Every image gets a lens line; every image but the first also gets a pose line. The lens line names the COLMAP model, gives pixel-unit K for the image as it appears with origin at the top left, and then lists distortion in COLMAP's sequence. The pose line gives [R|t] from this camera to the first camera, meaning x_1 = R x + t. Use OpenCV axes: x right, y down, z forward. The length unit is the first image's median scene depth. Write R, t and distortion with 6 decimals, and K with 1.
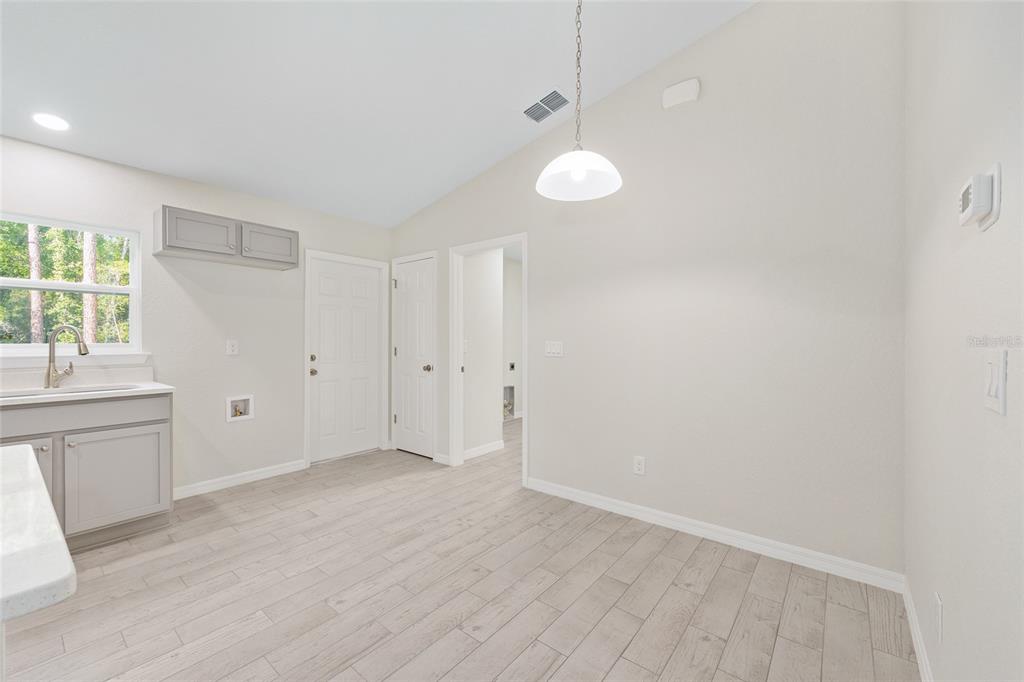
lens RADIAL K [[410.7, 0, 513.9], [0, 410.7, 340.0], [0, 0, 1]] dist [-0.002555, 0.000906]
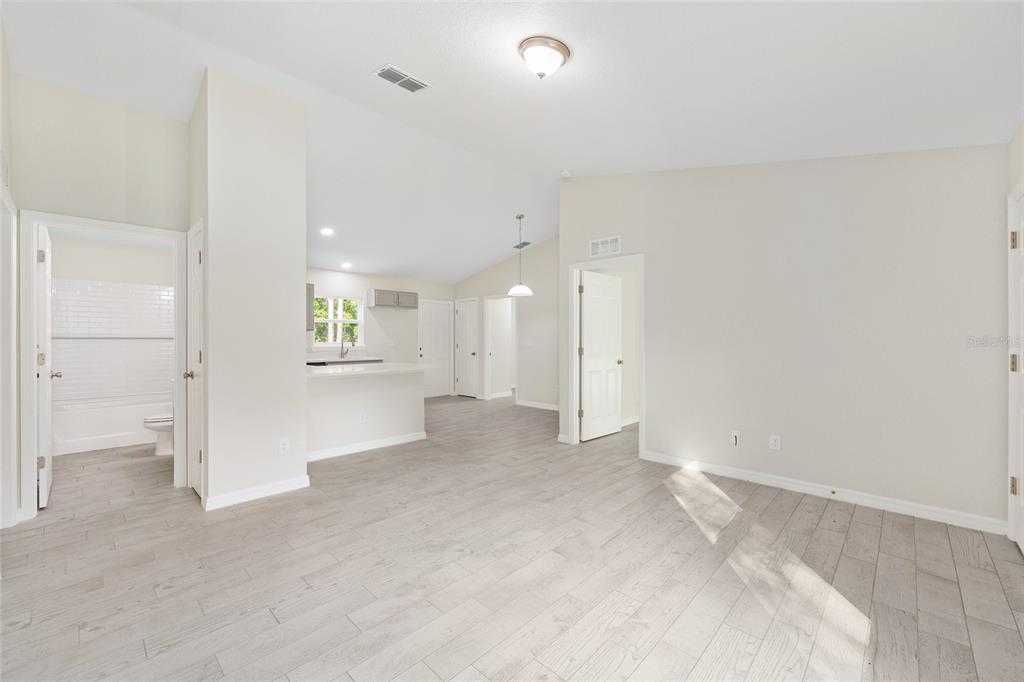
lens RADIAL K [[410.7, 0, 513.9], [0, 410.7, 340.0], [0, 0, 1]] dist [-0.002555, 0.000906]
pose [[0.996011, -0.005383, -0.089067, 0.237573], [0.005431, 0.999985, 0.000292, -0.000432], [0.089064, -0.000775, 0.996026, -1.396936]]
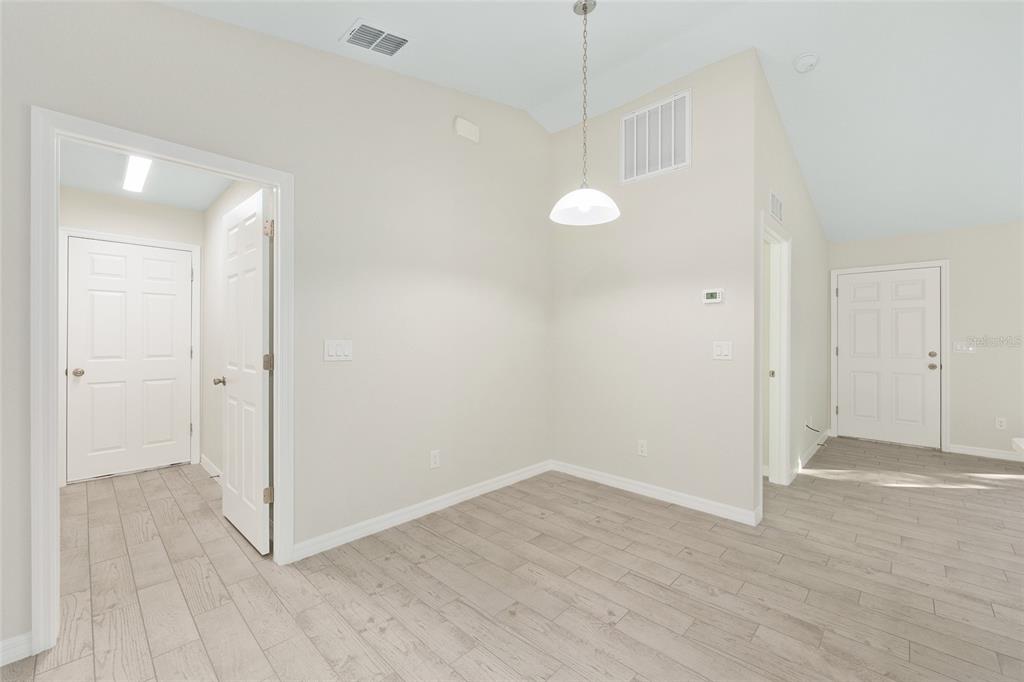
lens RADIAL K [[414.5, 0, 512.8], [0, 414.5, 337.7], [0, 0, 1]] dist [-0.003562, -0.000125]
pose [[0.089566, -0.000122, 0.995981, -0.657834], [-0.003418, 0.999994, 0.000430, -0.002013], [-0.995975, -0.003443, 0.089565, 0.651916]]
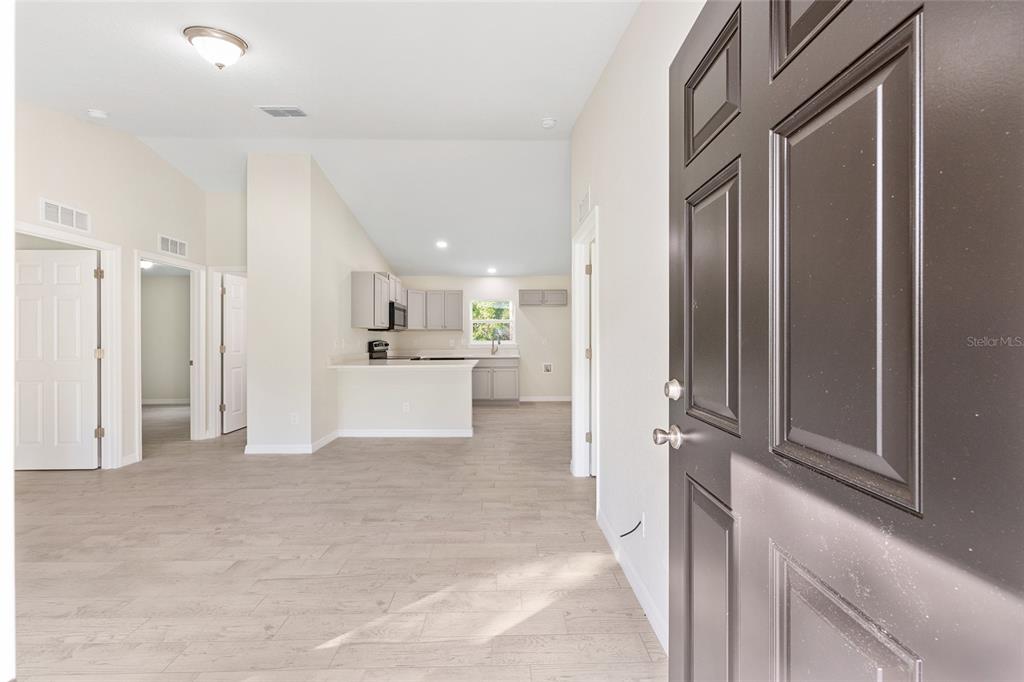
lens RADIAL K [[410.7, 0, 513.9], [0, 410.7, 340.0], [0, 0, 1]] dist [-0.002555, 0.000906]
pose [[0.642016, -0.003088, -0.766685, 1.111380], [0.004160, 0.999991, -0.000544, 0.006497], [0.766680, -0.002841, 0.642024, -0.713966]]
